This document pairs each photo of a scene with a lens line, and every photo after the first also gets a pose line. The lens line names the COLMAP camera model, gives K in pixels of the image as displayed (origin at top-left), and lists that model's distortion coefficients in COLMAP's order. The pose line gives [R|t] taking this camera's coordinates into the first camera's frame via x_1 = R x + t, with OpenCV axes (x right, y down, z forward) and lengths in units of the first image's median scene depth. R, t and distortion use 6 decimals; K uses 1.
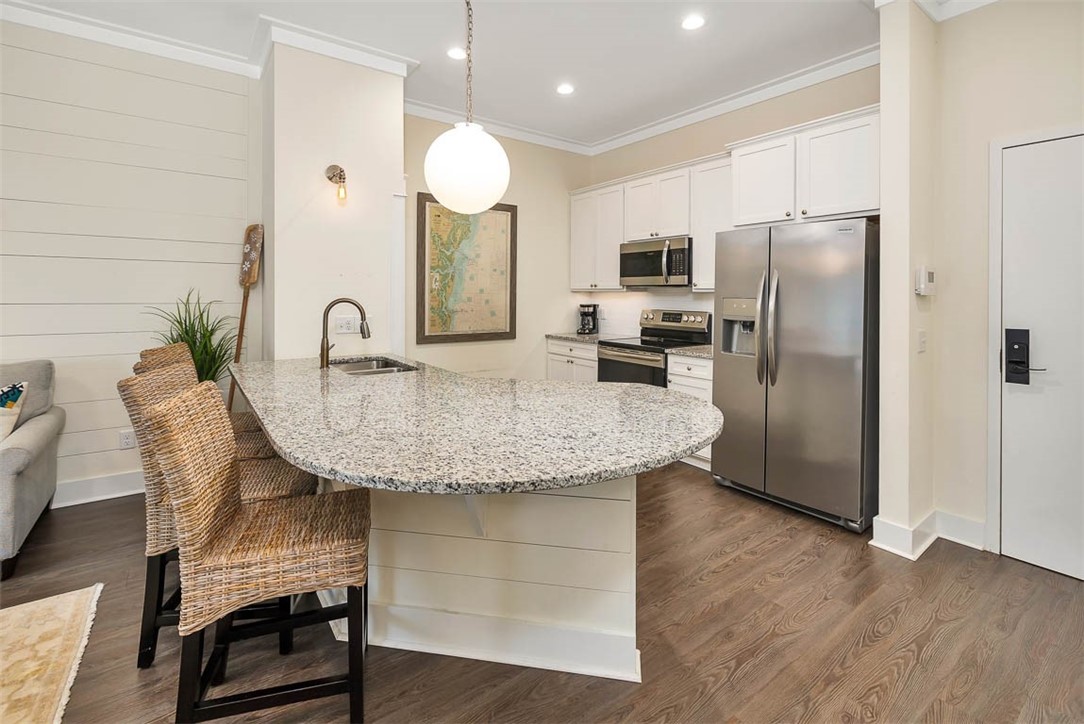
lens RADIAL K [[482.6, 0, 539.5], [0, 482.6, 293.7], [0, 0, 1]] dist [0.000334, -0.000016]
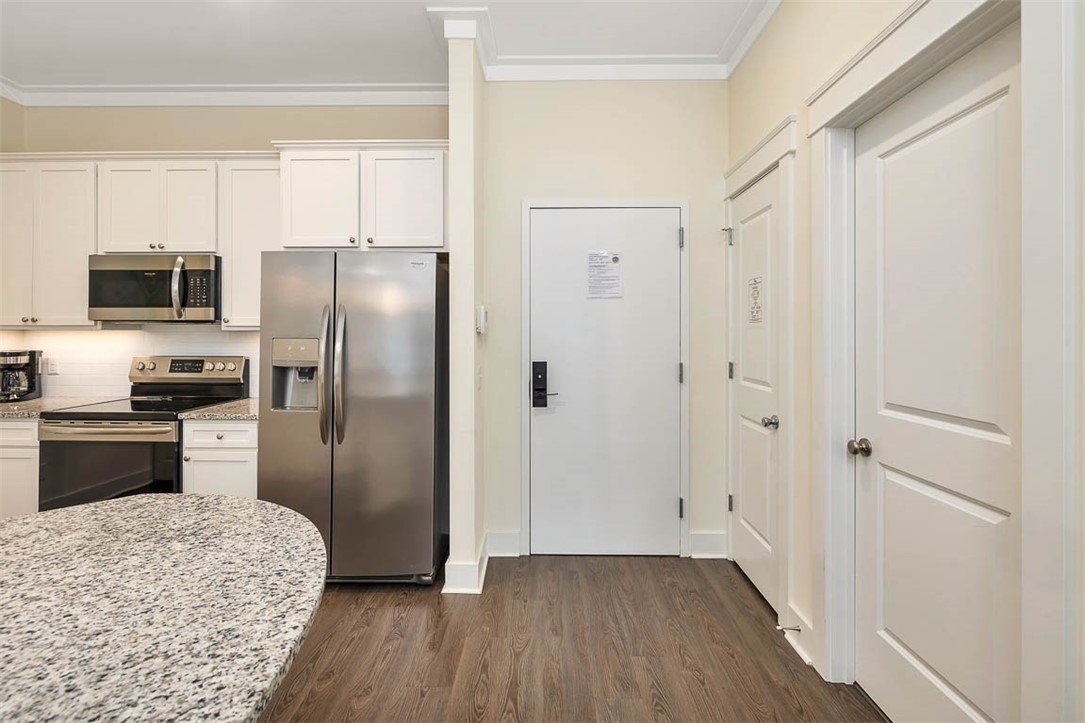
lens RADIAL K [[477.5, 0, 537.1], [0, 477.5, 332.1], [0, 0, 1]] dist [-0.001185, -0.000384]
pose [[0.604609, -0.002743, 0.796517, 0.027173], [0.002680, 0.999995, 0.001409, -0.000765], [-0.796518, 0.001283, 0.604614, 0.174437]]
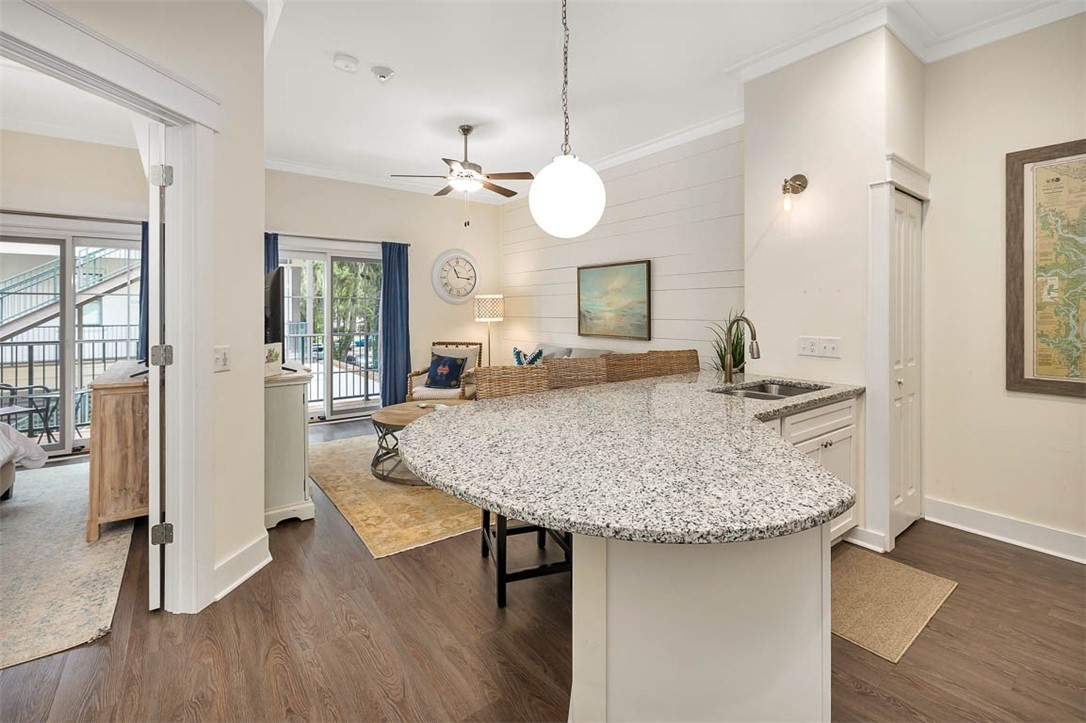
lens RADIAL K [[483.1, 0, 545.1], [0, 483.1, 309.6], [0, 0, 1]] dist [-0.001154, -0.000395]
pose [[0.022529, -0.011420, -0.999681, 0.399687], [0.001569, 0.999934, -0.011387, 0.004110], [0.999745, -0.001312, 0.022546, 0.389111]]
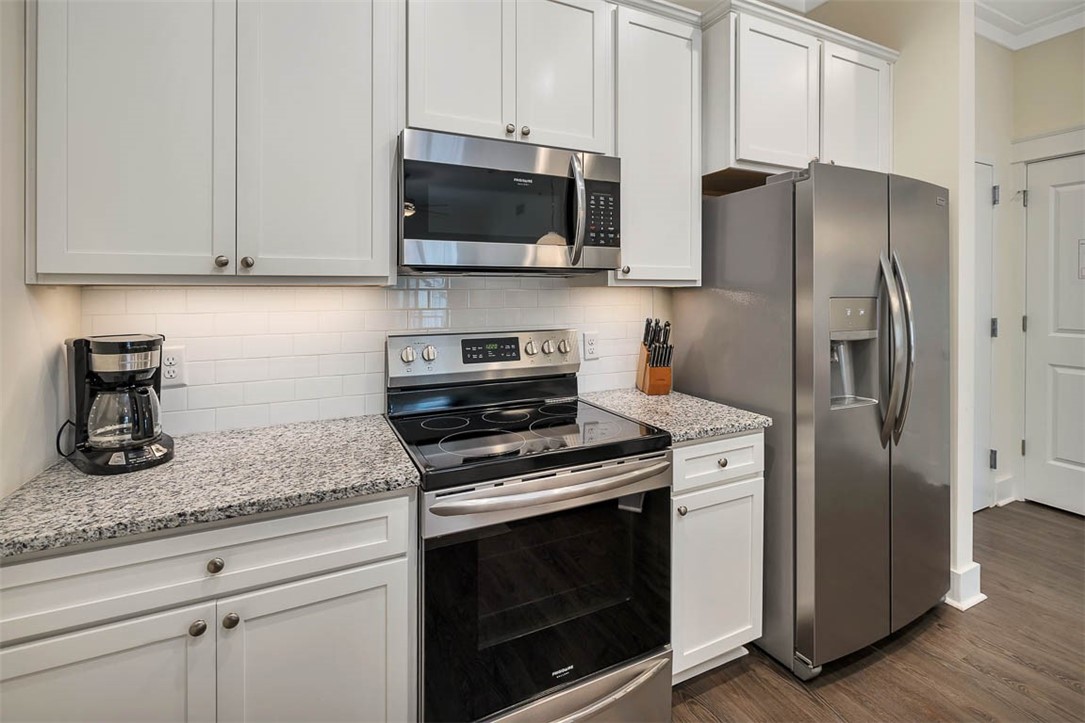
lens RADIAL K [[497.6, 0, 543.9], [0, 497.6, 290.2], [0, 0, 1]] dist [0.000453, 0.000034]
pose [[0.176757, -0.007628, 0.984225, -0.141379], [0.006015, 0.999960, 0.006670, -0.003520], [-0.984236, 0.004741, 0.176796, 0.974843]]
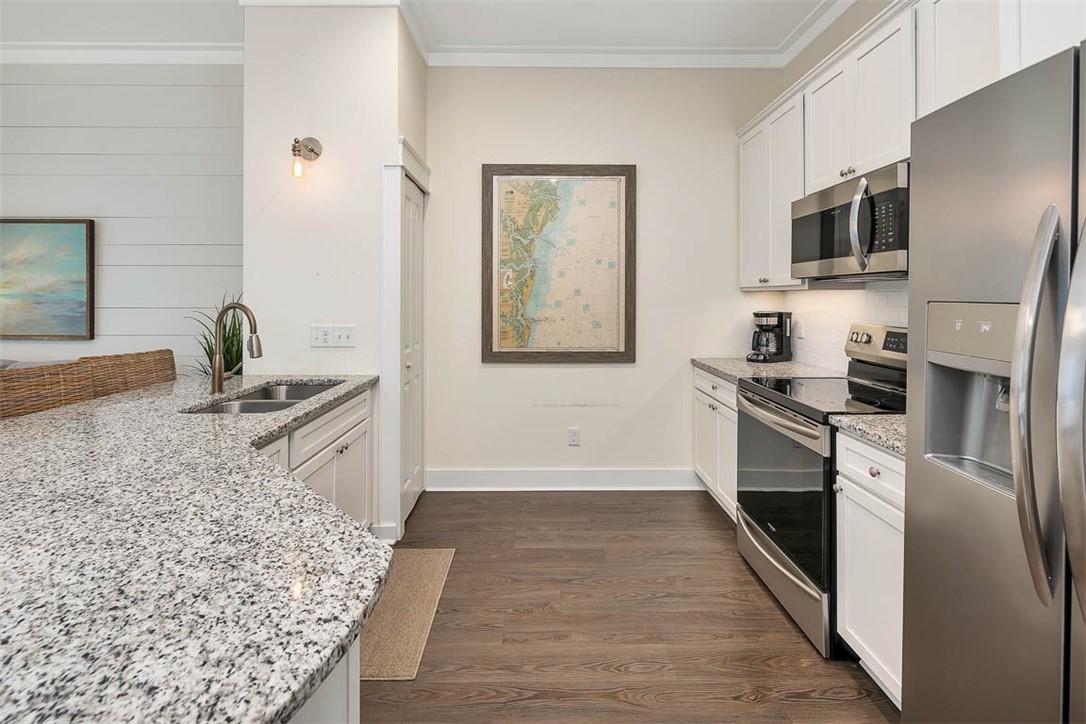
lens RADIAL K [[487.2, 0, 541.9], [0, 487.2, 296.5], [0, 0, 1]] dist [0.001382, -0.000176]
pose [[0.814831, -0.007058, -0.579656, 0.290171], [0.006340, 0.999975, -0.003264, 0.003321], [0.579665, -0.001016, 0.814855, 0.446959]]
